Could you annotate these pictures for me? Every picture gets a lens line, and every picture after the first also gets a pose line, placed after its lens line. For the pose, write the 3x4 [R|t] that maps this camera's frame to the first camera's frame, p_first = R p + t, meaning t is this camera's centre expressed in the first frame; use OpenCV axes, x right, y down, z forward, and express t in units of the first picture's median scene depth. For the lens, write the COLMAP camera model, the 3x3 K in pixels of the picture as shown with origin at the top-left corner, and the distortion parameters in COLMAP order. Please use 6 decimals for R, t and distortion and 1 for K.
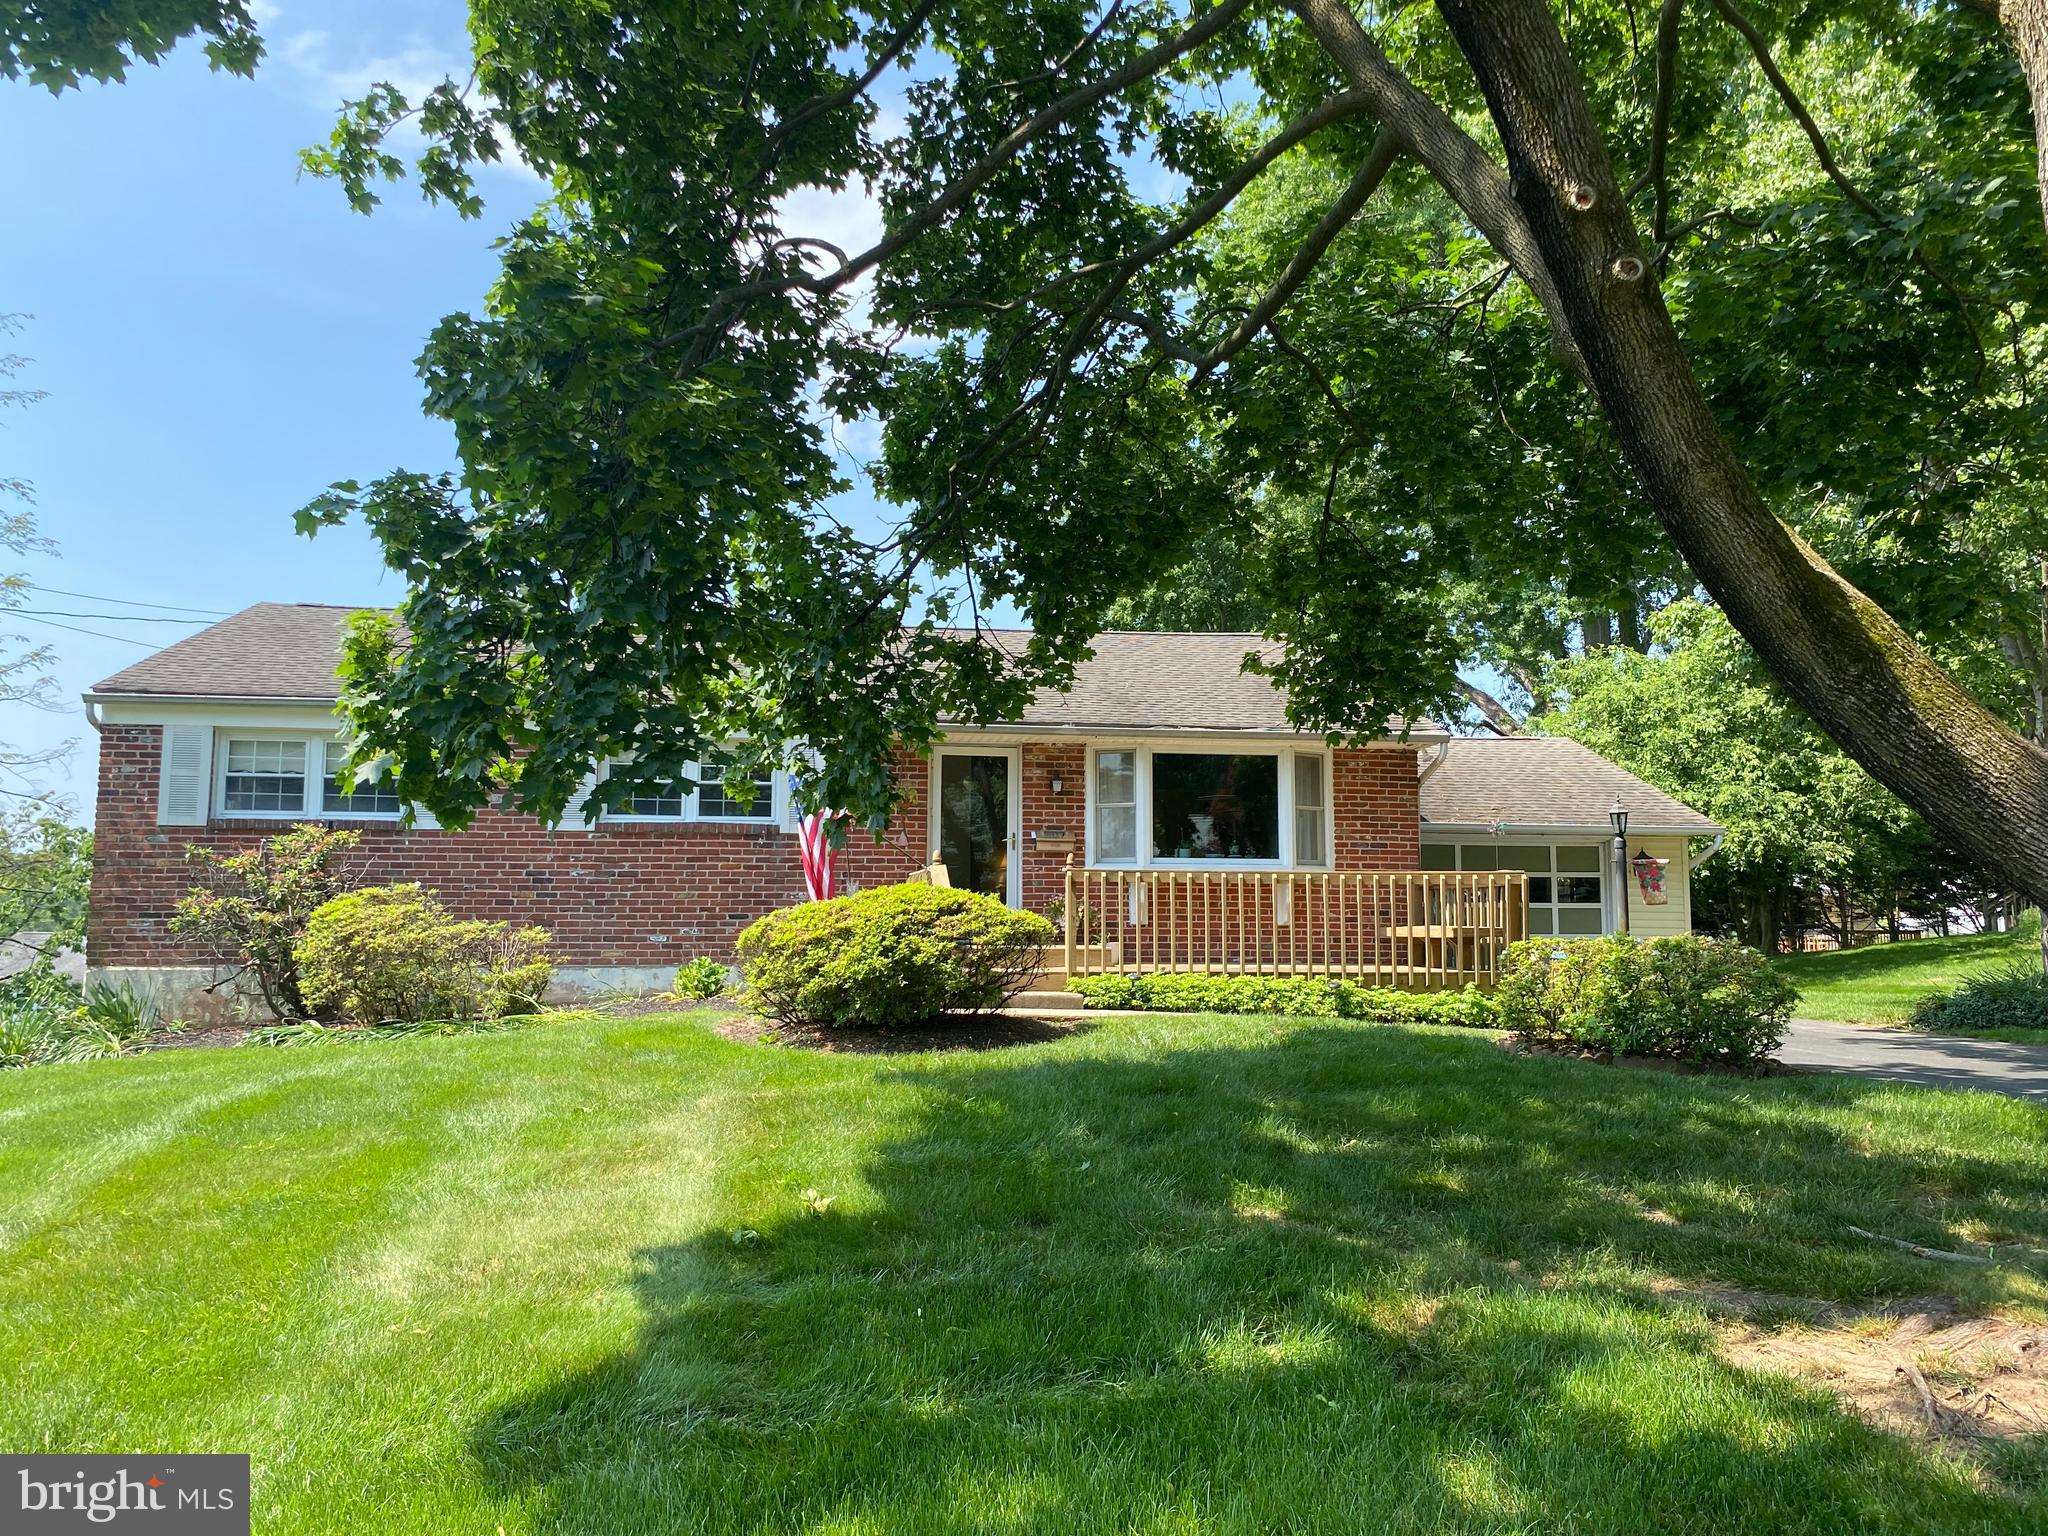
lens RADIAL K [[1579.2, 0, 1011.8], [0, 1579.2, 775.8], [0, 0, 1]] dist [0.006957, -0.000980]
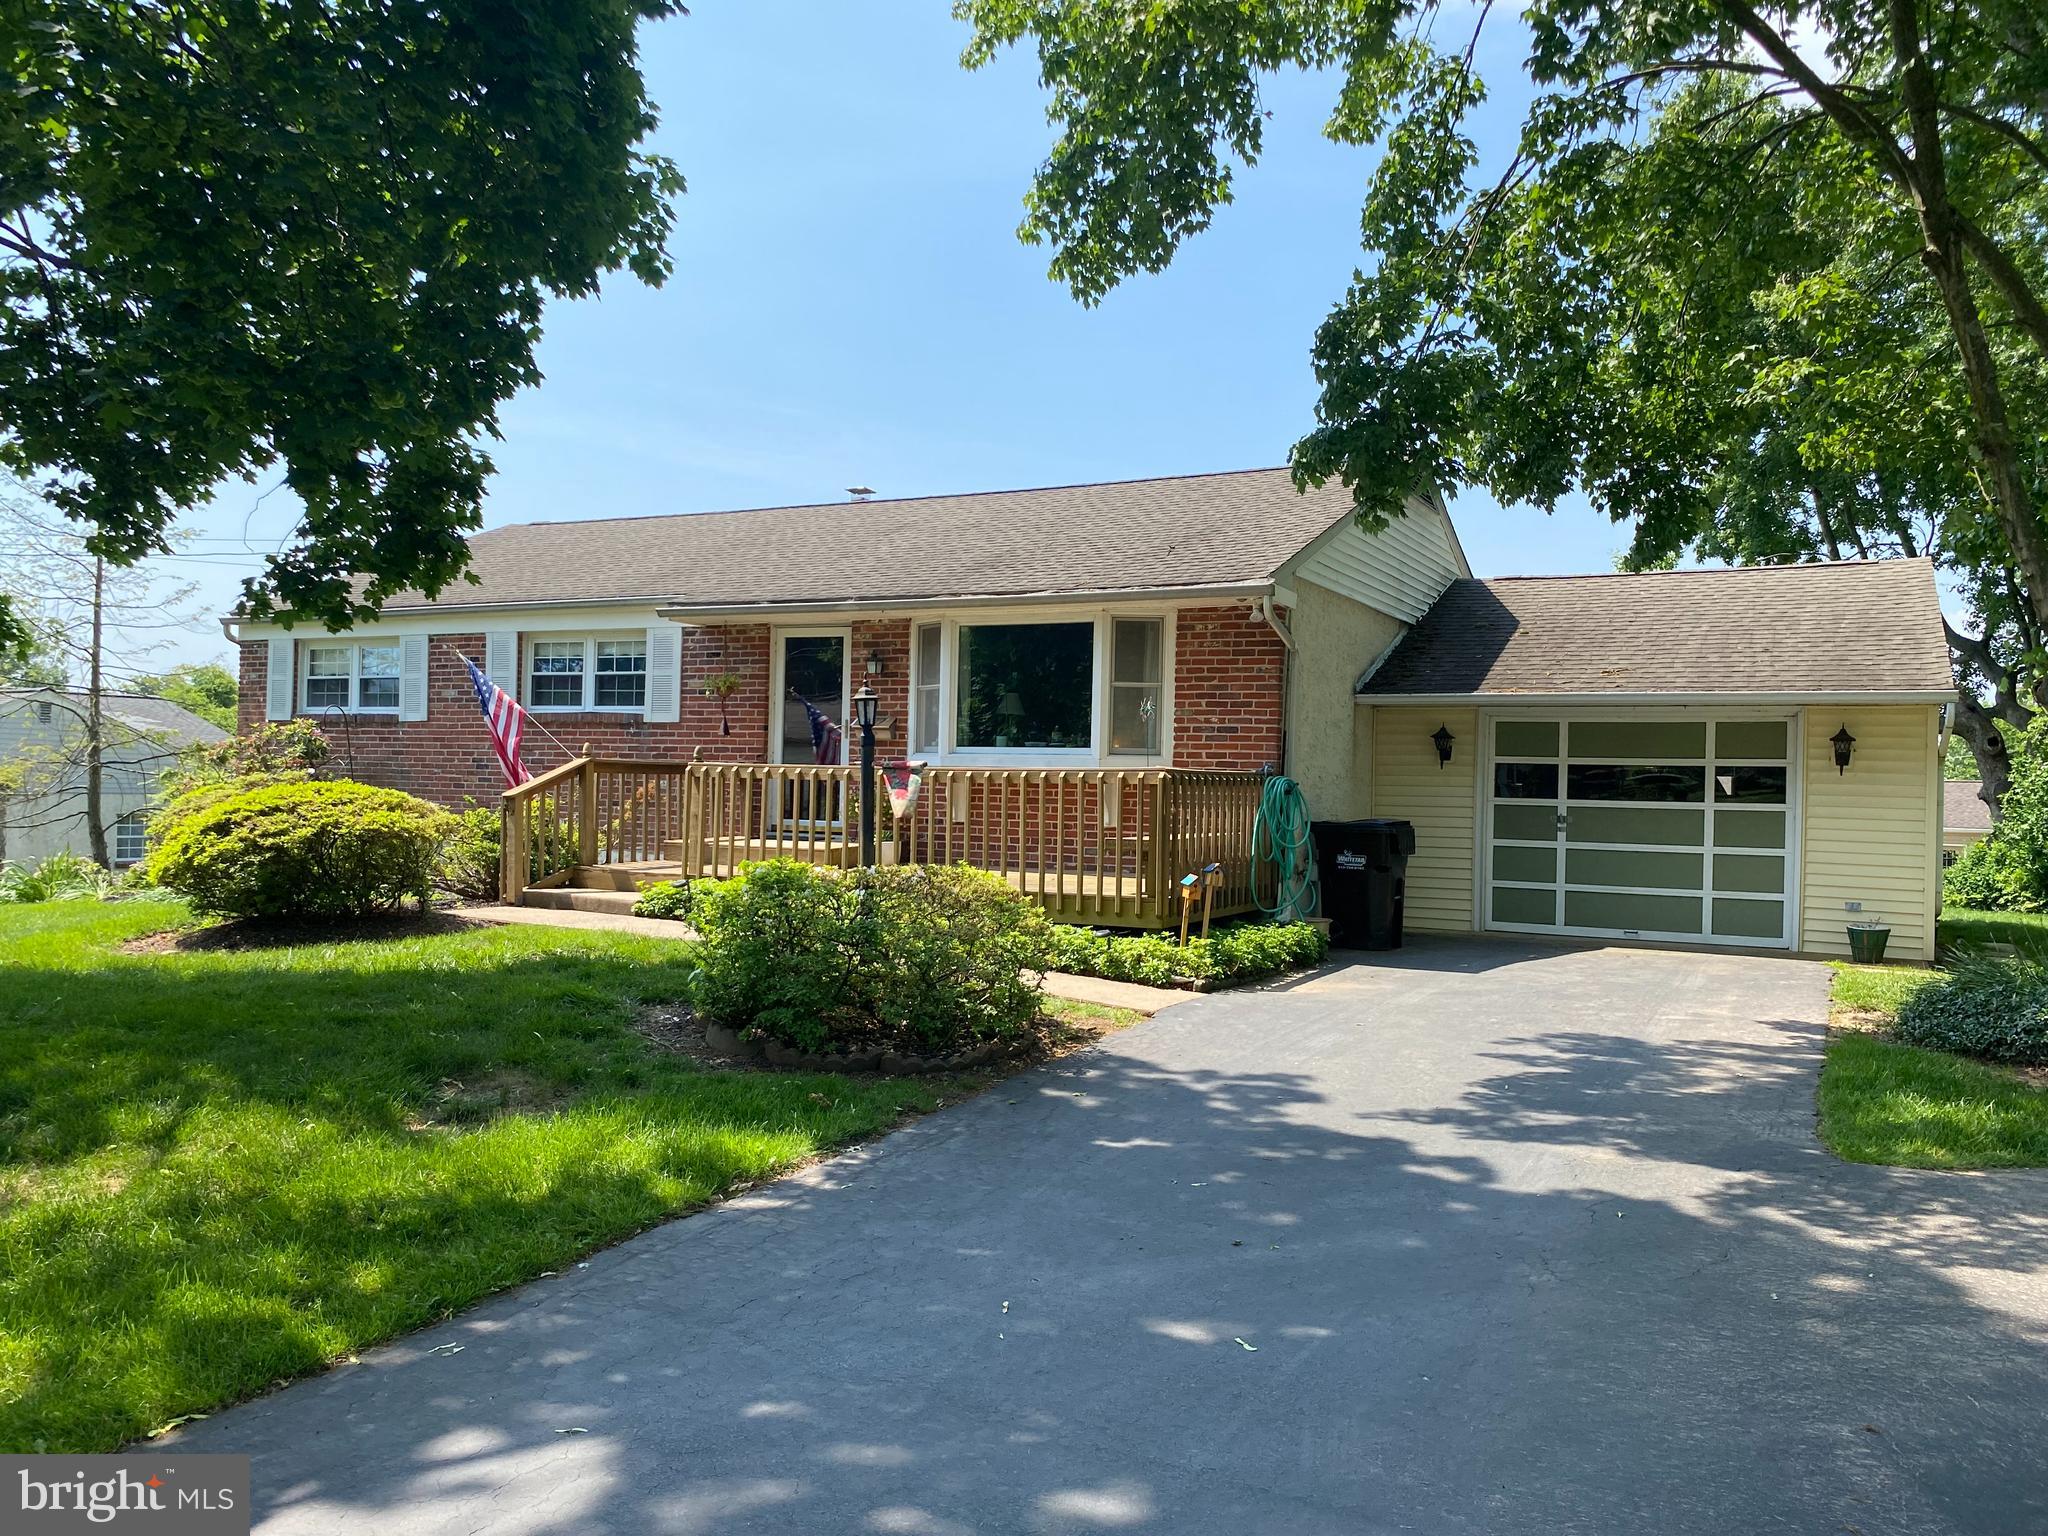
lens RADIAL K [[1569.9, 0, 1024.0], [0, 1569.9, 768.0], [0, 0, 1]] dist [0.044236, -0.000947]
pose [[0.803421, 0.010575, -0.595317, 0.631441], [0.040574, 0.996546, 0.072459, 0.002221], [0.594027, -0.082370, 0.800217, 0.322471]]
